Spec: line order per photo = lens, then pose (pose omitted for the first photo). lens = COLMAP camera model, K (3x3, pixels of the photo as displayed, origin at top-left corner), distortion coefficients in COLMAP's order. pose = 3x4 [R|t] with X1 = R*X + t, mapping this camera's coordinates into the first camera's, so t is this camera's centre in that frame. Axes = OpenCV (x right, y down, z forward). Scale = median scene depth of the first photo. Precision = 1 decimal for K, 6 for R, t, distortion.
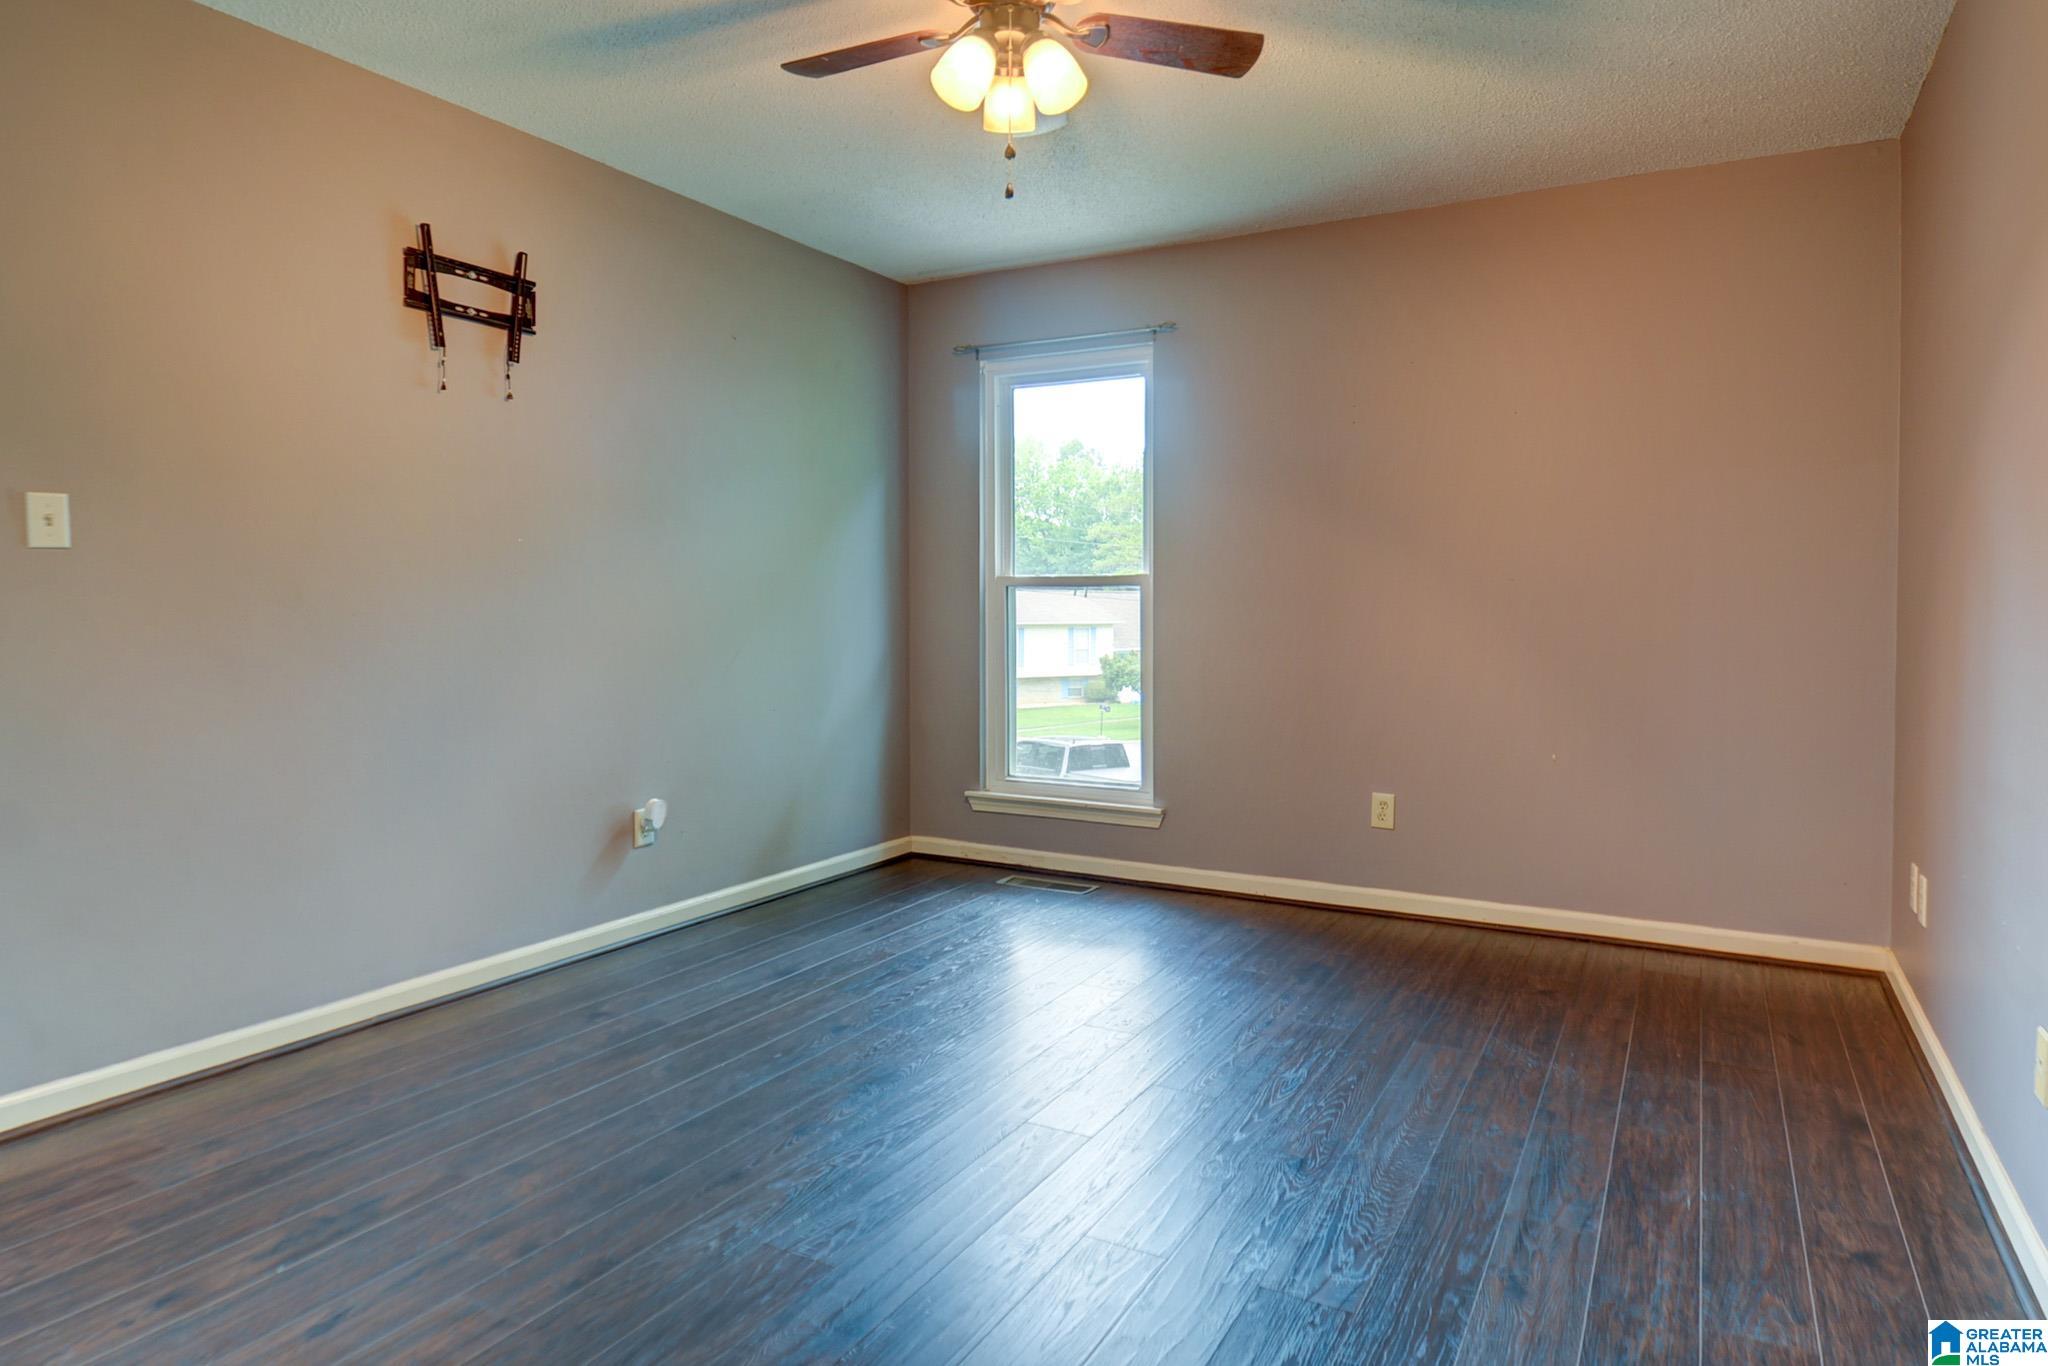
lens RADIAL K [[1173.8, 0, 1033.8], [0, 1173.8, 688.7], [0, 0, 1]] dist [0.012014, -0.027142]
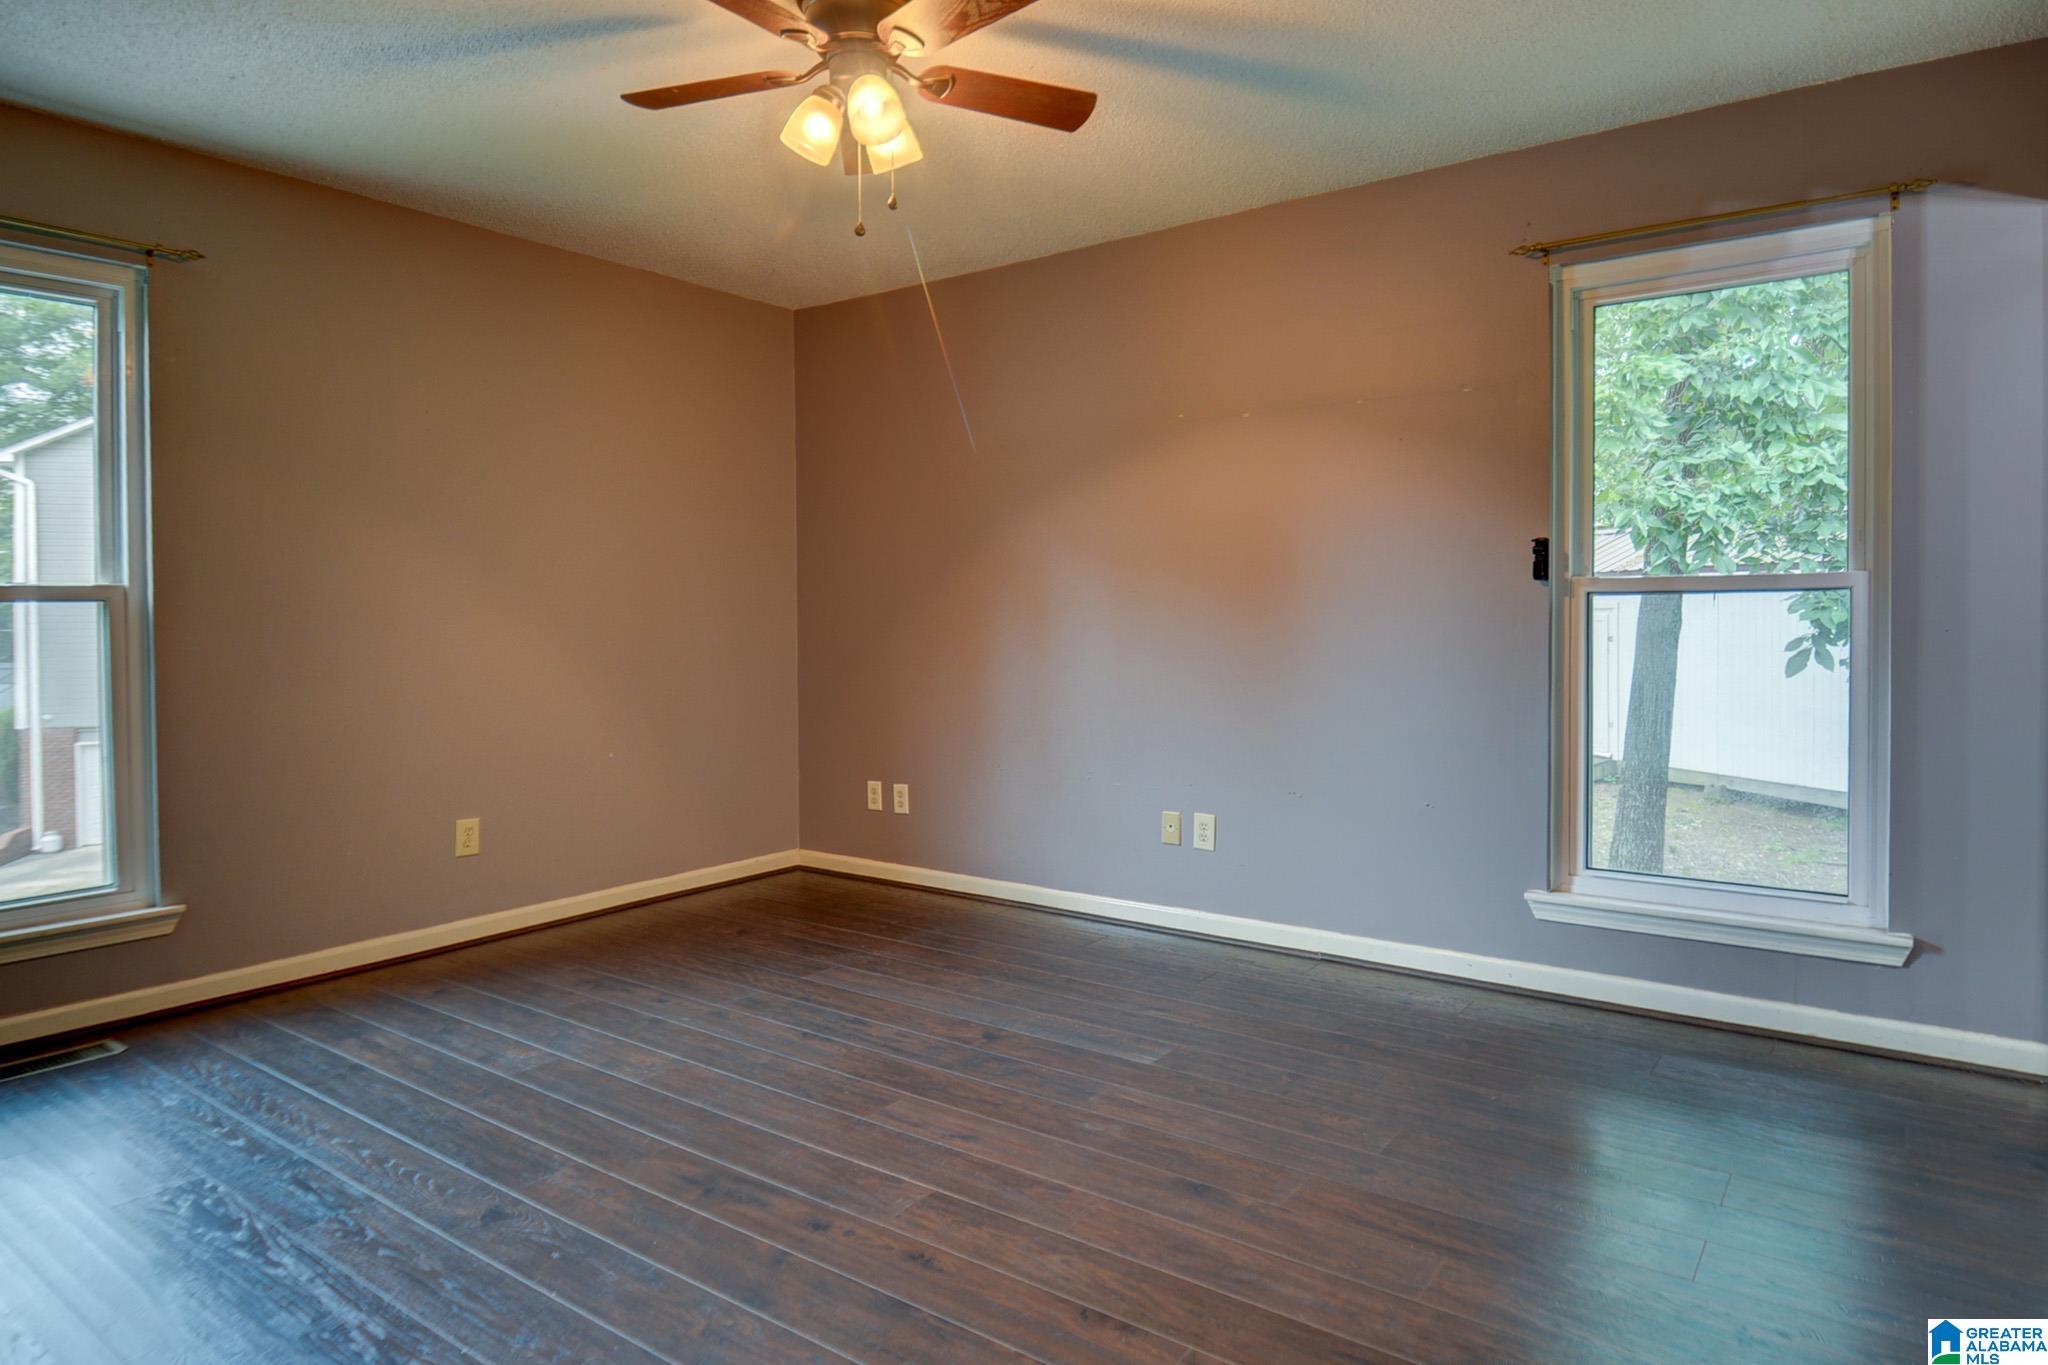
lens RADIAL K [[1173.8, 0, 1033.8], [0, 1173.8, 688.2], [0, 0, 1]] dist [0.012014, -0.027142]
pose [[0.101045, -0.056062, 0.993301, -0.782551], [0.062079, 0.996821, 0.049946, -0.049583], [-0.992943, 0.056616, 0.104205, 0.537335]]
